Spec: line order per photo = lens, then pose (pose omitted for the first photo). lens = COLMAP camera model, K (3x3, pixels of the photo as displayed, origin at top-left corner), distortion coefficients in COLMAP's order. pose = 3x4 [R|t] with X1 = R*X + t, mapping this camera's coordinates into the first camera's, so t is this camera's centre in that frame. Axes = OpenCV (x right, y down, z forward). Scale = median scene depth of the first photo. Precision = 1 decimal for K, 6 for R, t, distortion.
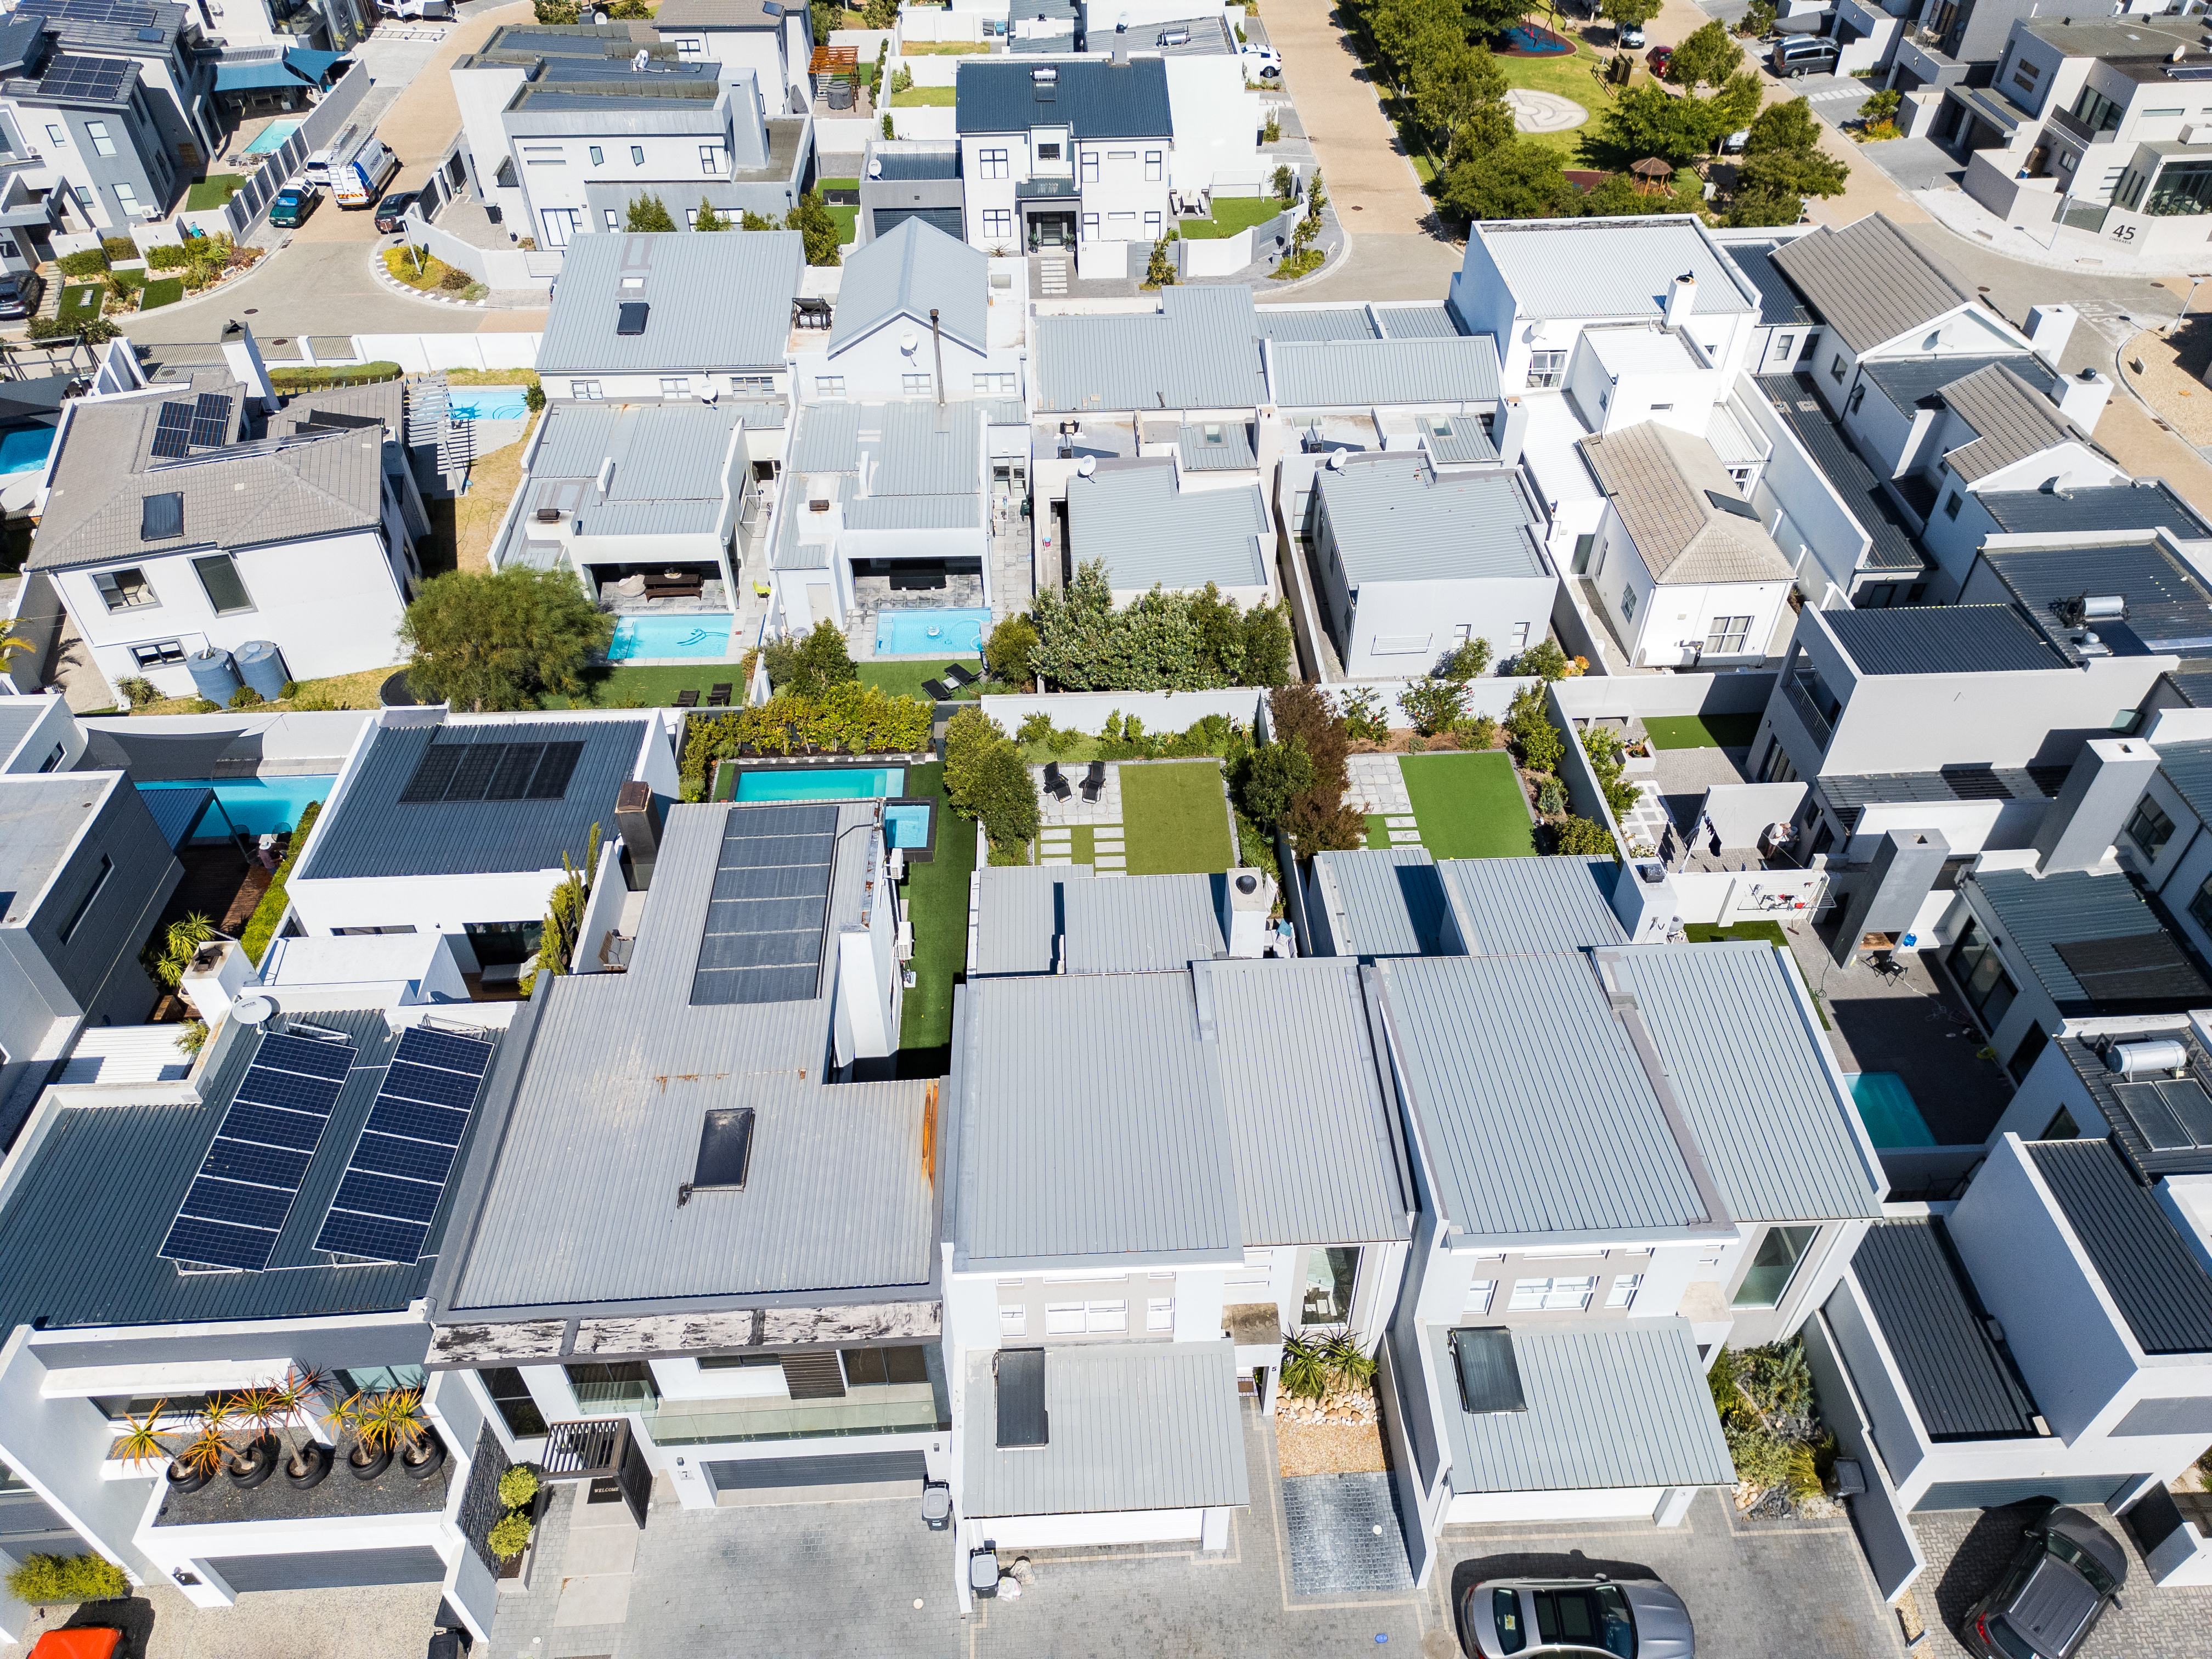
lens RADIAL K [[1549.4, 0, 1108.6], [0, 1549.4, 838.6], [0, 0, 1]] dist [0.052066, -0.048867]
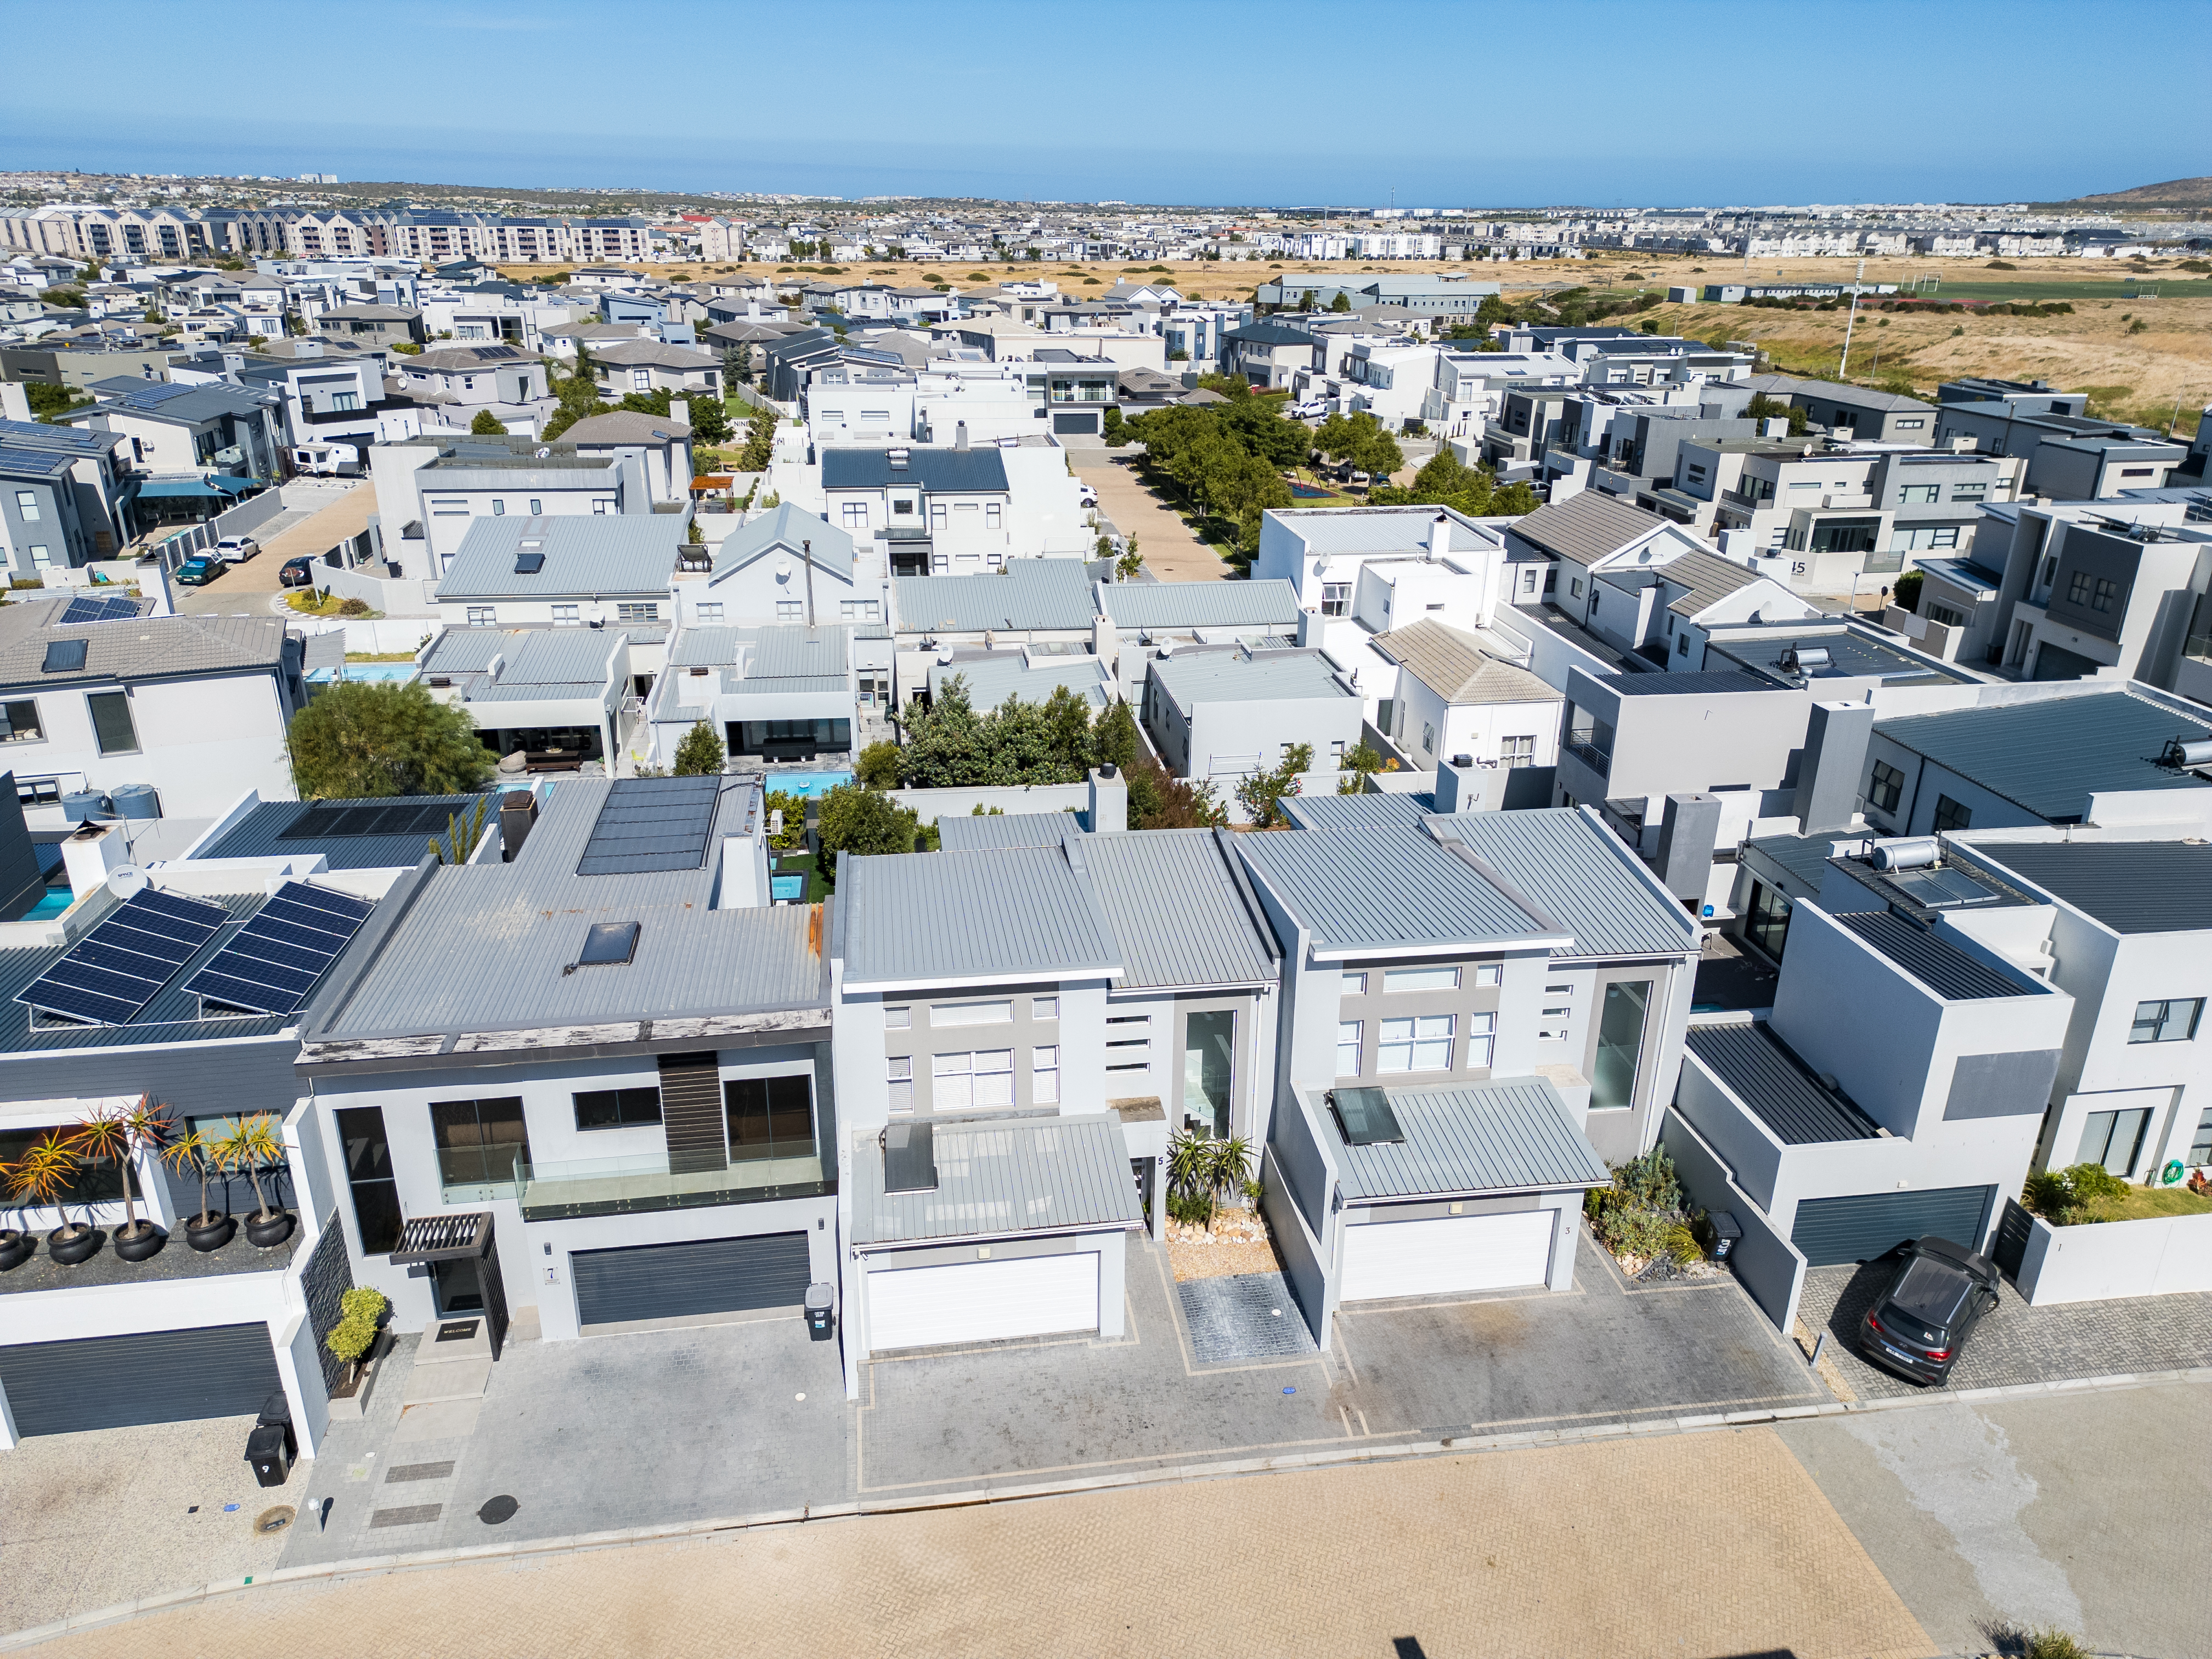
lens RADIAL K [[1549.4, 0, 1113.3], [0, 1549.4, 832.3], [0, 0, 1]] dist [0.052066, -0.048867]
pose [[0.994137, -0.025665, 0.105036, -0.015744], [0.061601, 0.932790, -0.355116, 0.326005], [-0.088862, 0.359505, 0.928903, -0.002461]]
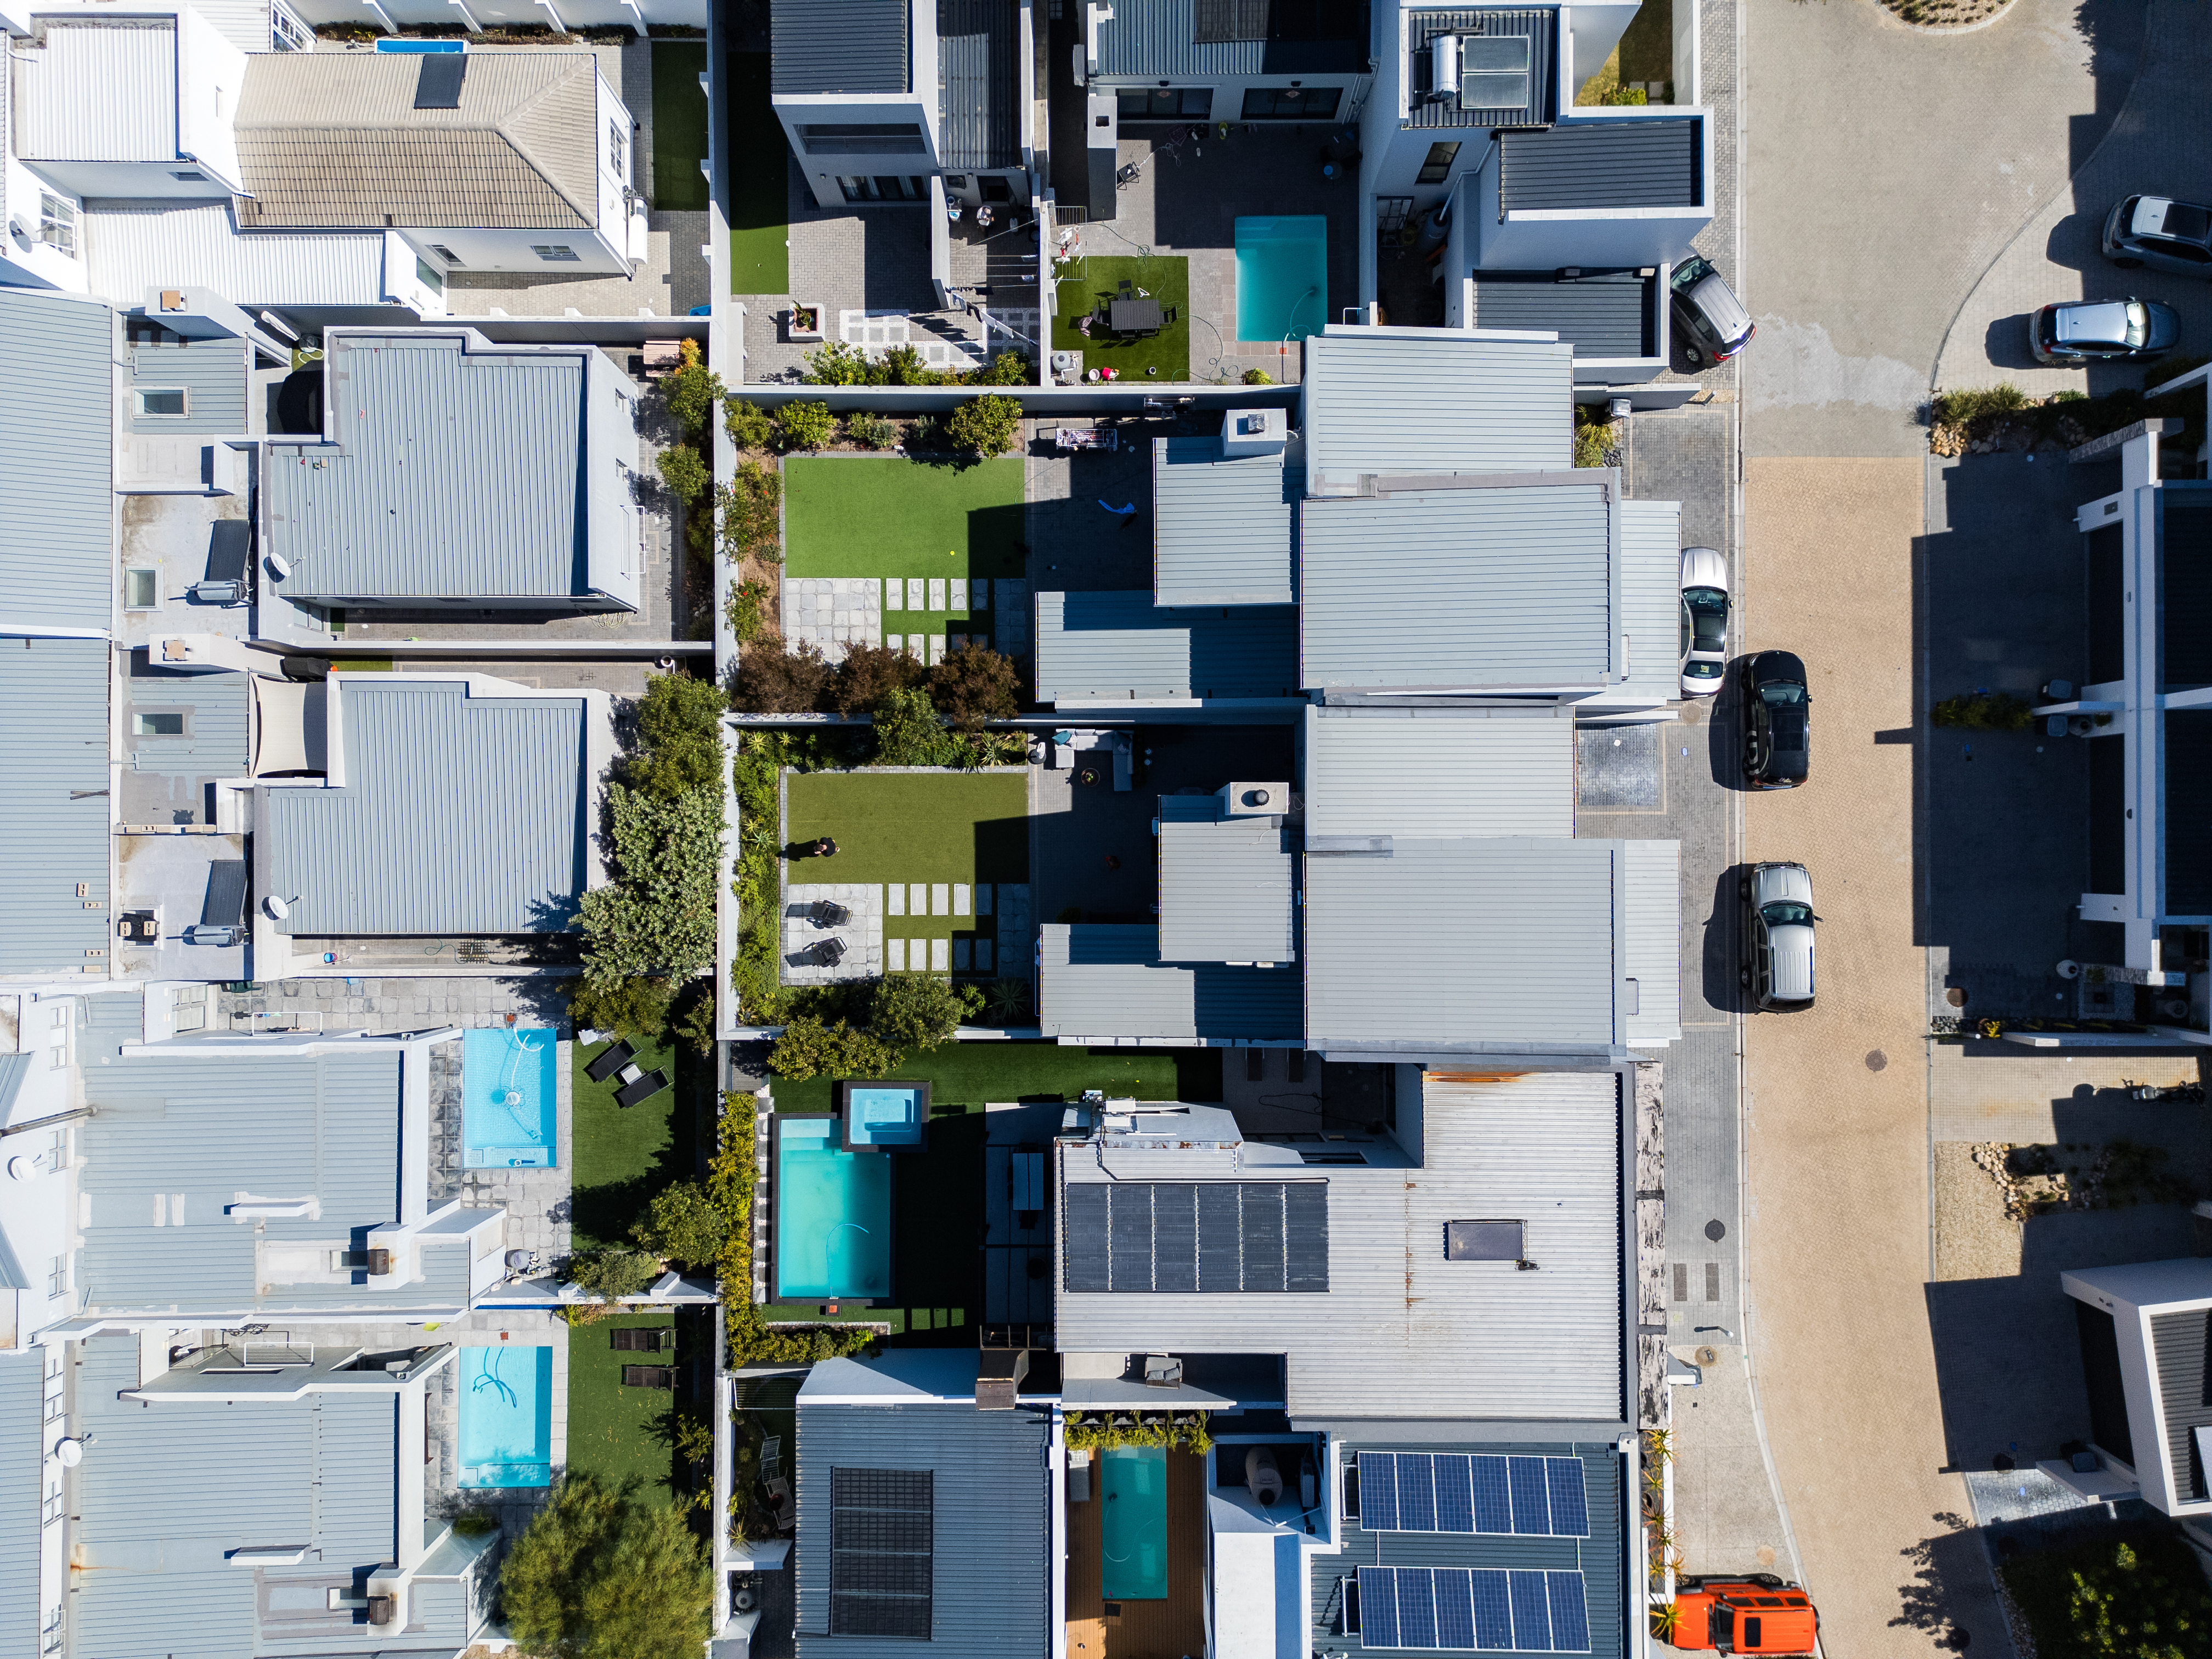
lens RADIAL K [[1549.4, 0, 1119.0], [0, 1549.4, 844.4], [0, 0, 1]] dist [0.052066, -0.048867]
pose [[0.042371, -0.999058, 0.009376, 0.030201], [0.679073, 0.035681, 0.733203, -0.591453], [-0.732847, -0.024700, 0.679945, 0.235497]]
